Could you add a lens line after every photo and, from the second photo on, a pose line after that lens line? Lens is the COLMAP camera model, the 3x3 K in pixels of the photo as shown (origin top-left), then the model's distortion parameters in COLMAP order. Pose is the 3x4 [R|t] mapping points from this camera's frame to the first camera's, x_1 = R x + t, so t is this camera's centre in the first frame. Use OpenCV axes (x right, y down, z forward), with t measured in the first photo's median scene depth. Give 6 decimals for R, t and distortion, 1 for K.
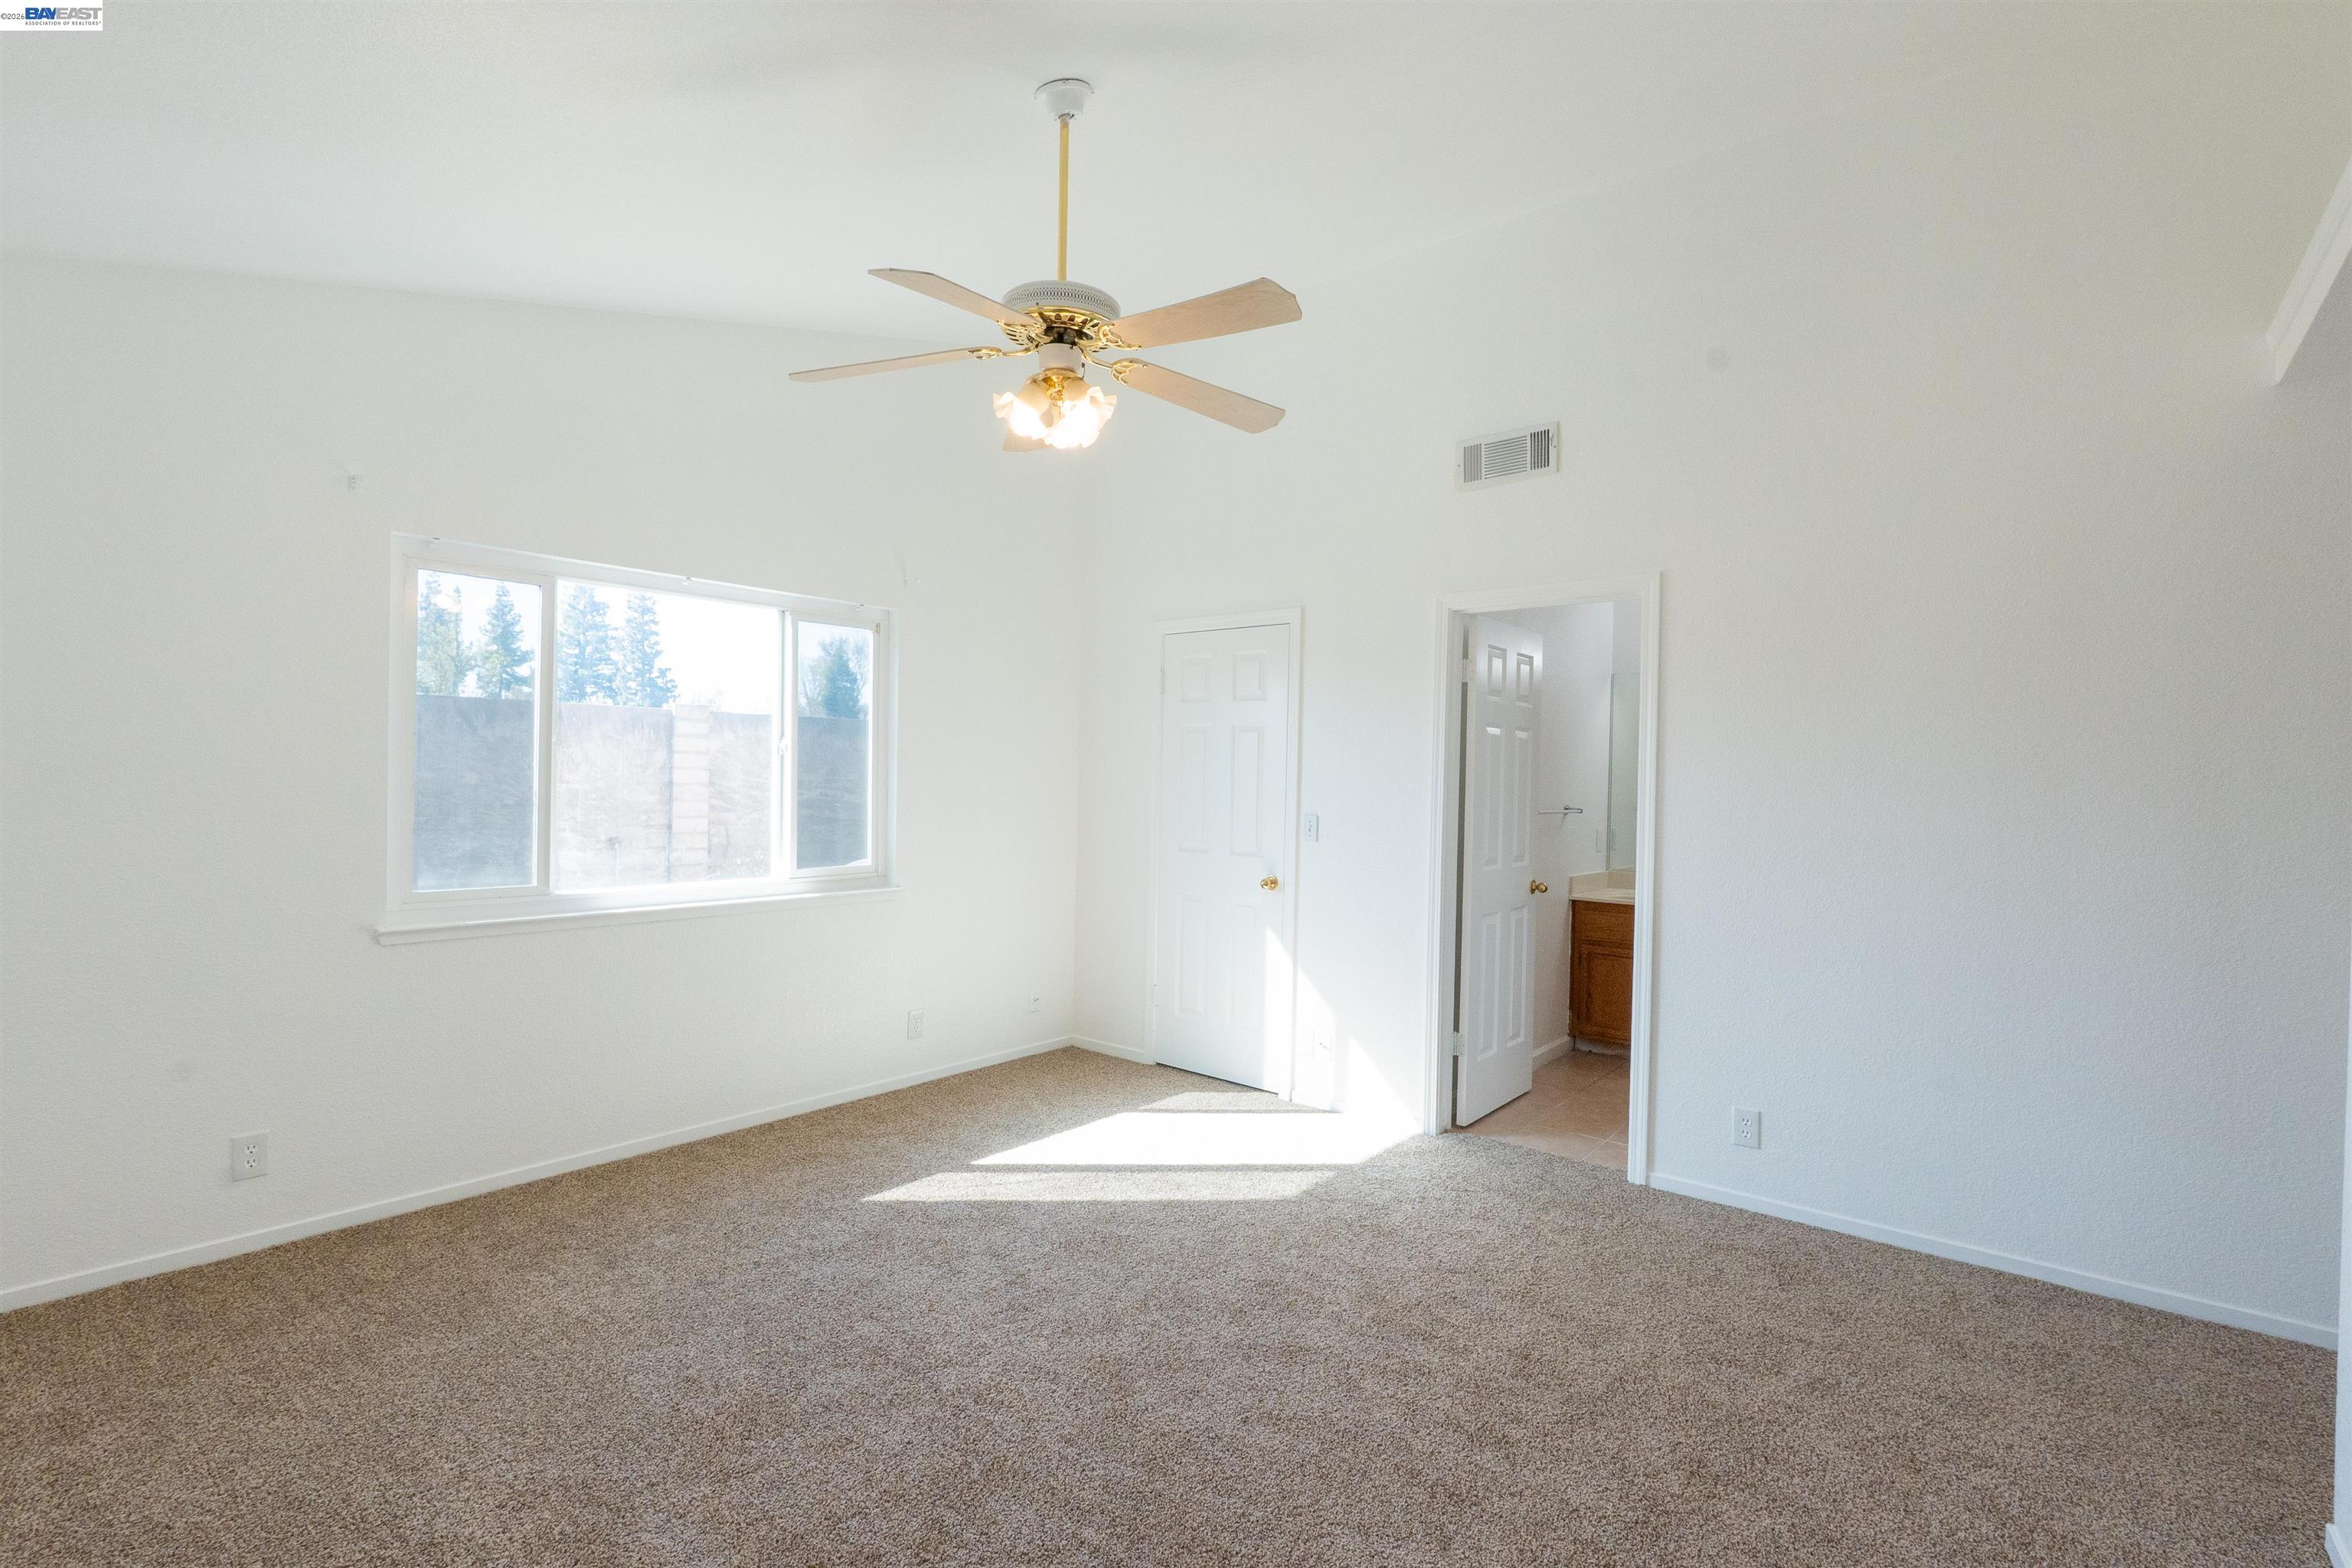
lens RADIAL K [[1063.9, 0, 1194.5], [0, 1063.9, 809.2], [0, 0, 1]] dist [-0.013582, 0.001033]
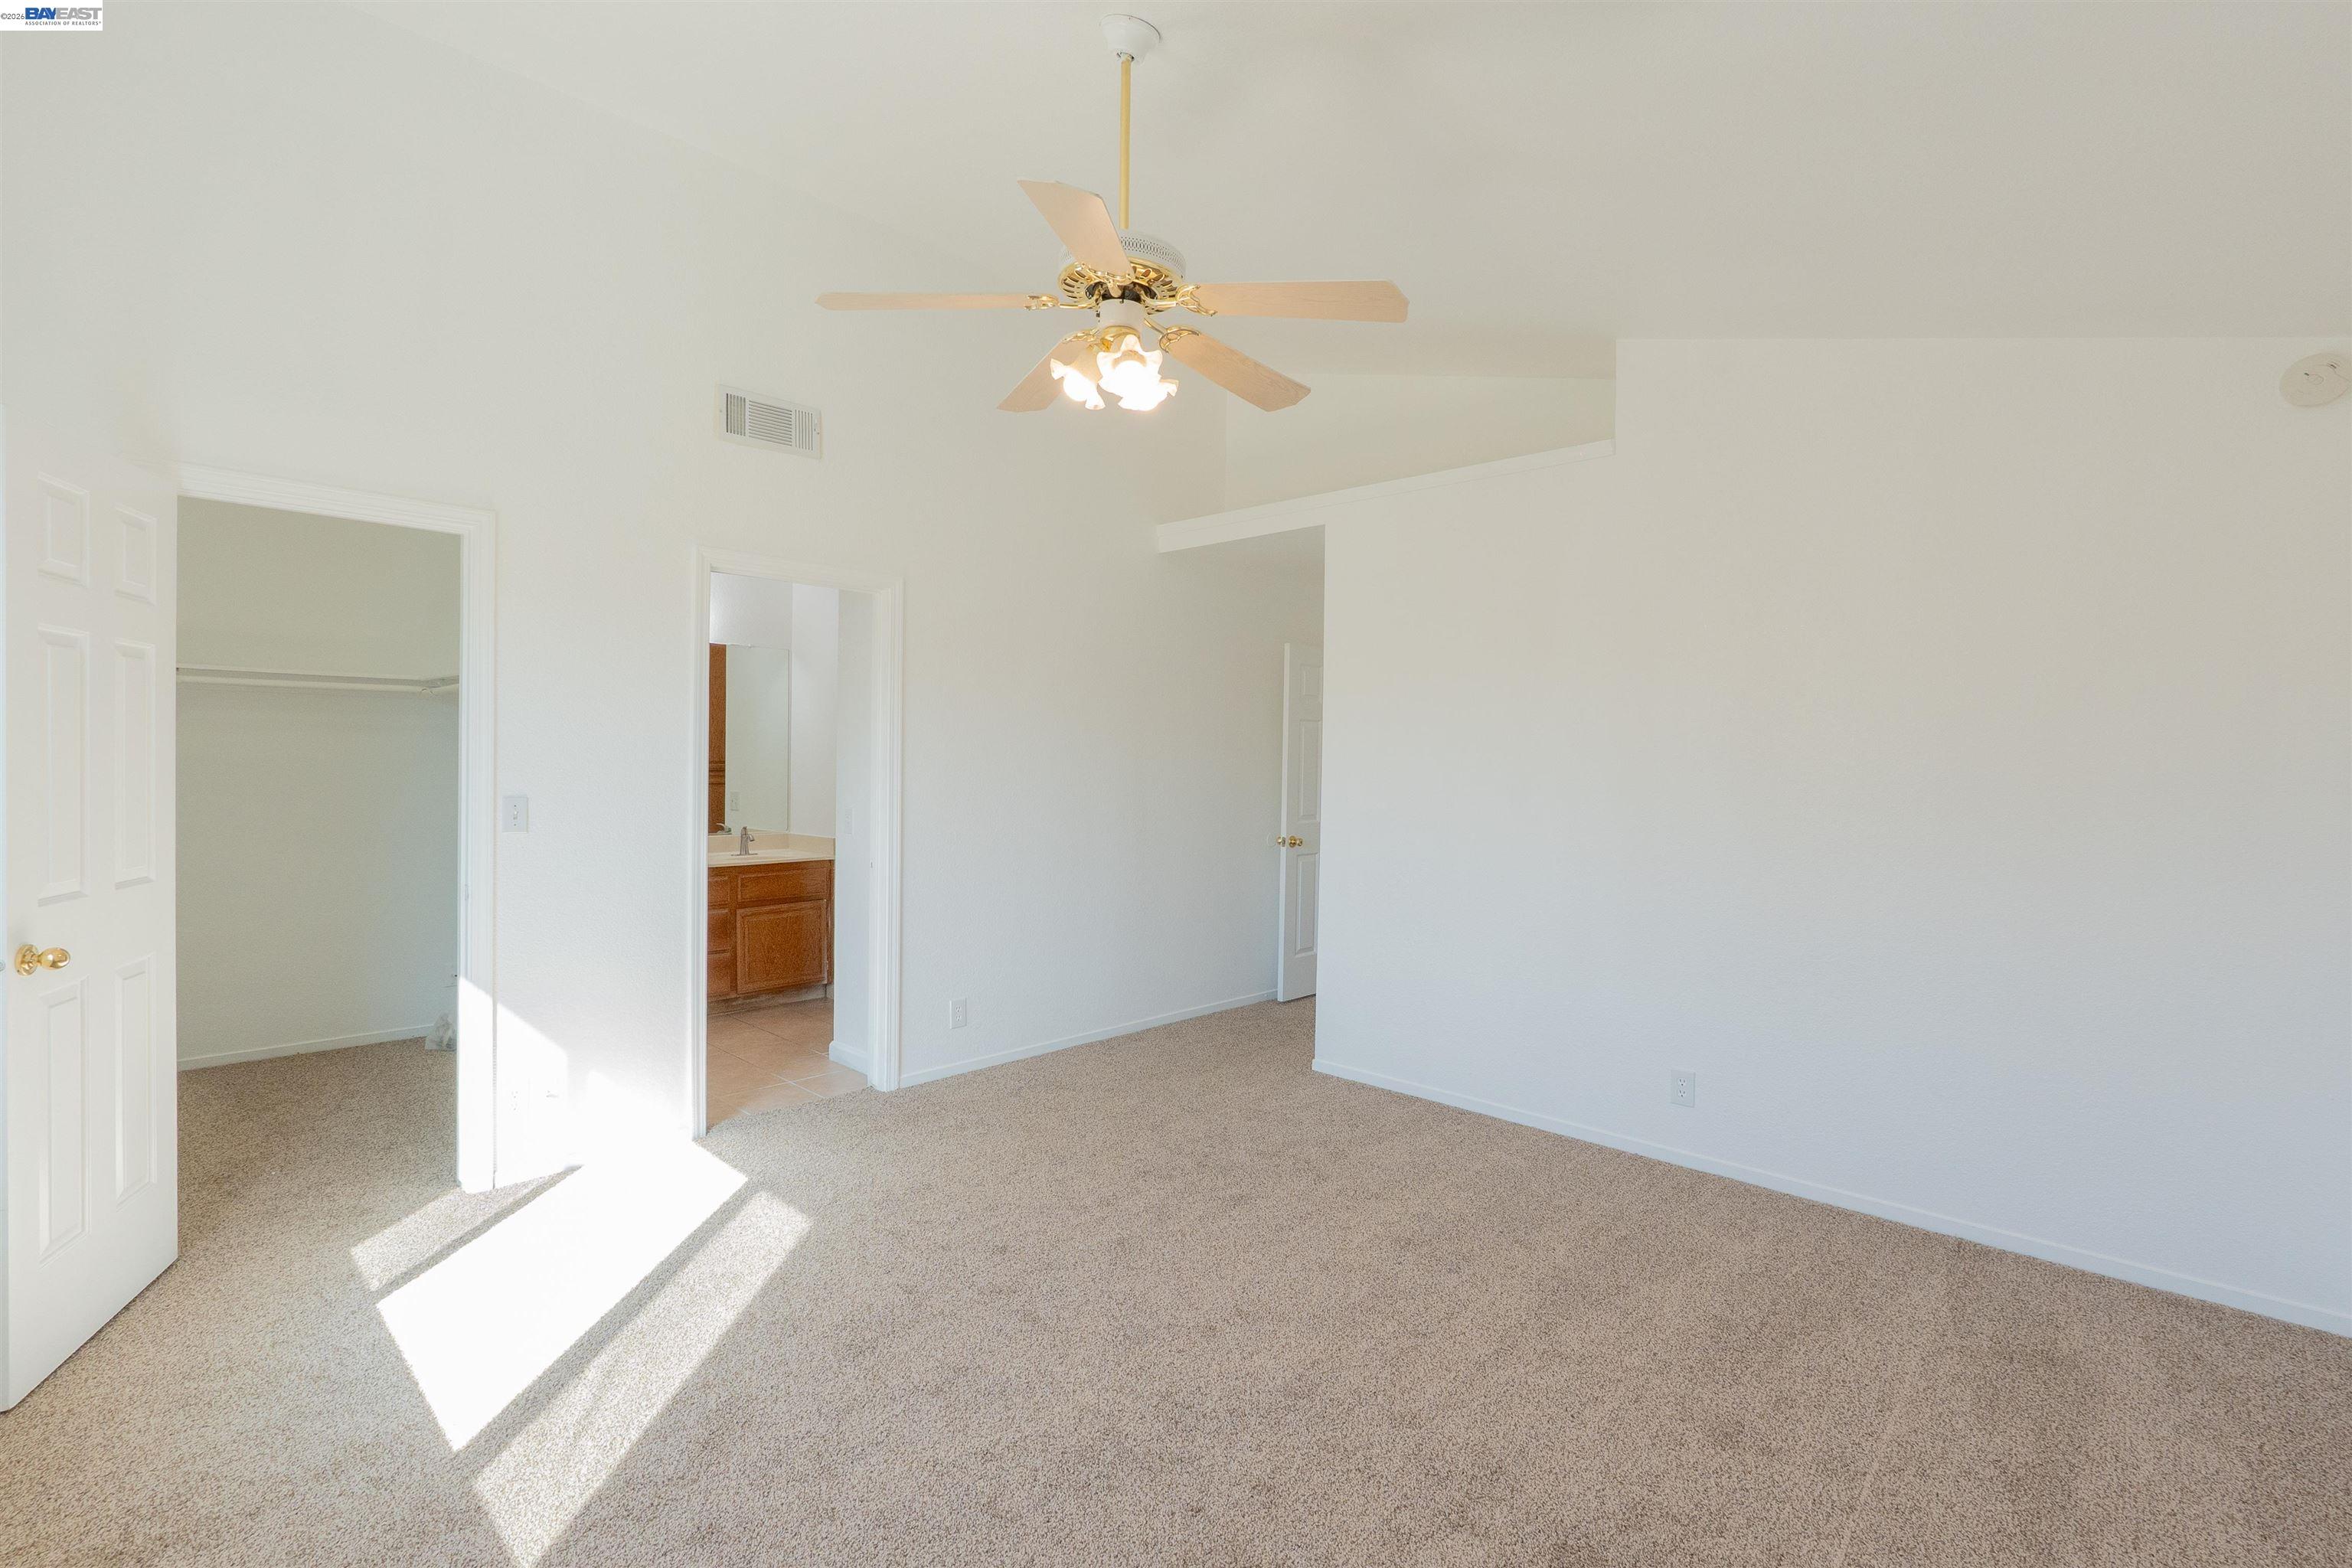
lens RADIAL K [[1063.9, 0, 1177.3], [0, 1063.9, 768.3], [0, 0, 1]] dist [-0.013582, 0.001033]
pose [[0.082997, -0.025388, 0.996226, -0.723096], [0.017366, 0.999560, 0.024026, -0.027823], [-0.996399, 0.015306, 0.083401, 0.580017]]
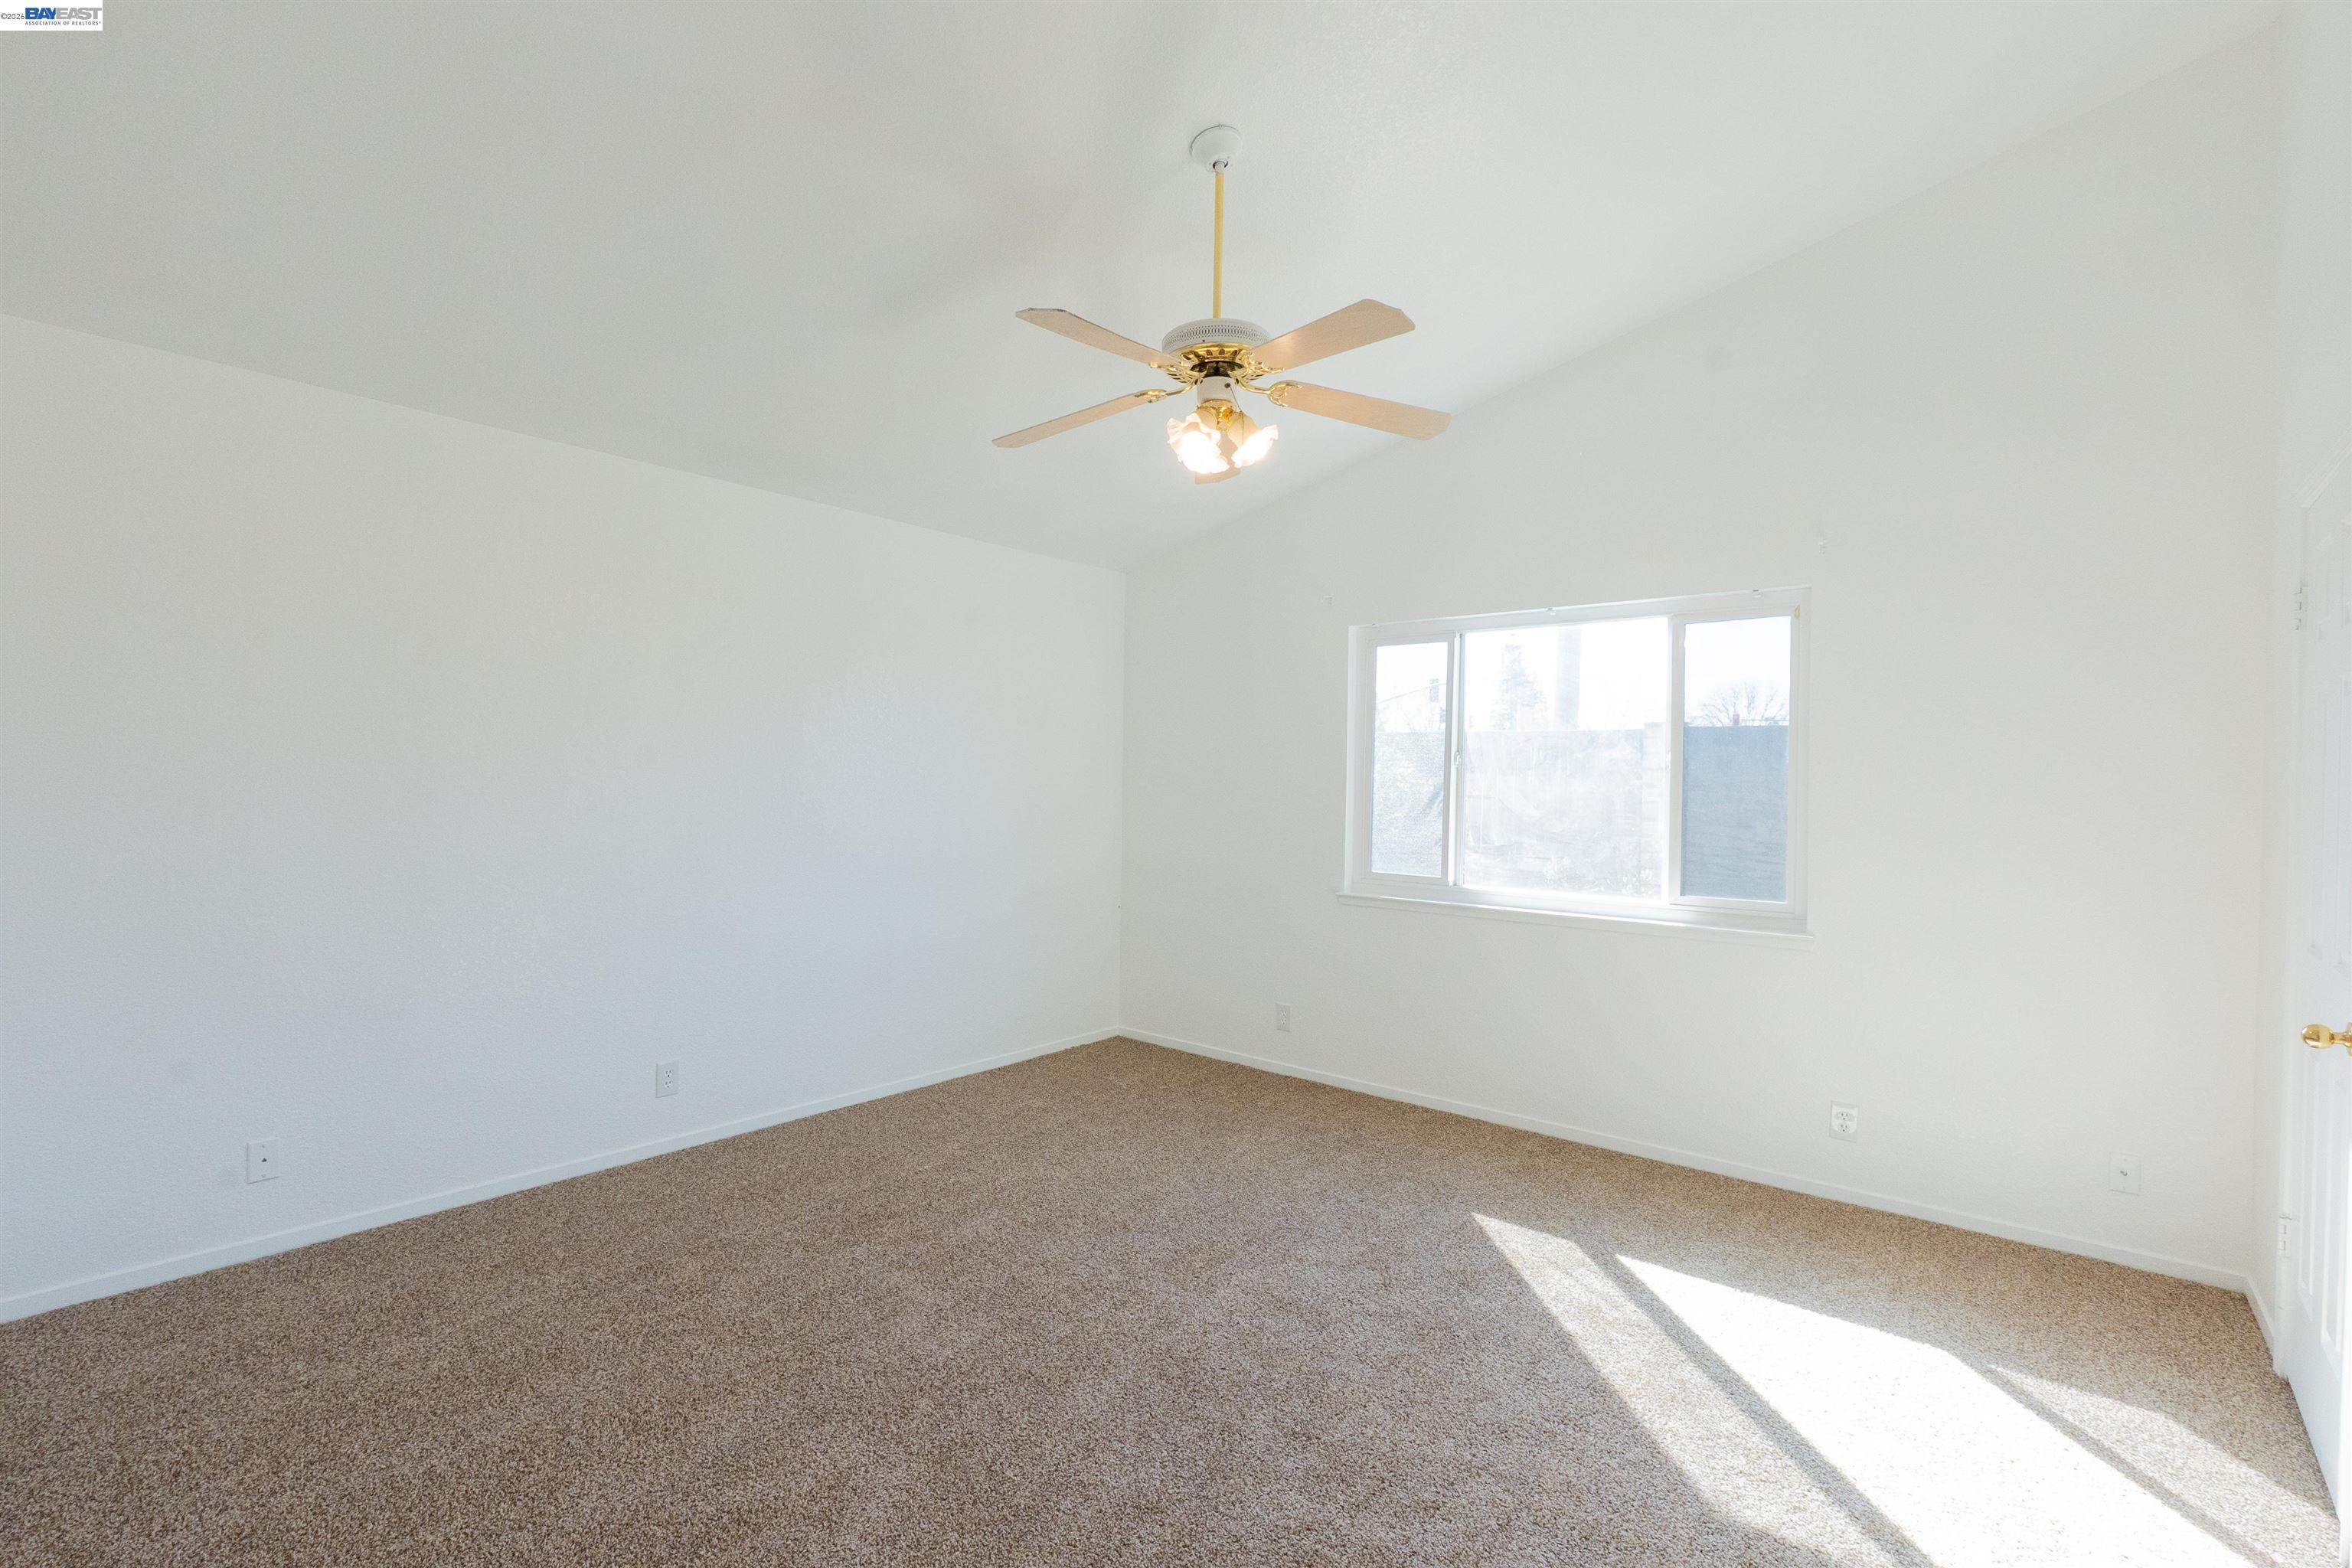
lens RADIAL K [[1063.9, 0, 1176.8], [0, 1063.9, 794.7], [0, 0, 1]] dist [-0.013582, 0.001033]
pose [[-0.022392, -0.011387, -0.999684, 0.629139], [-0.049056, 0.998743, -0.010277, 0.001184], [0.998545, 0.048810, -0.022922, 0.663933]]
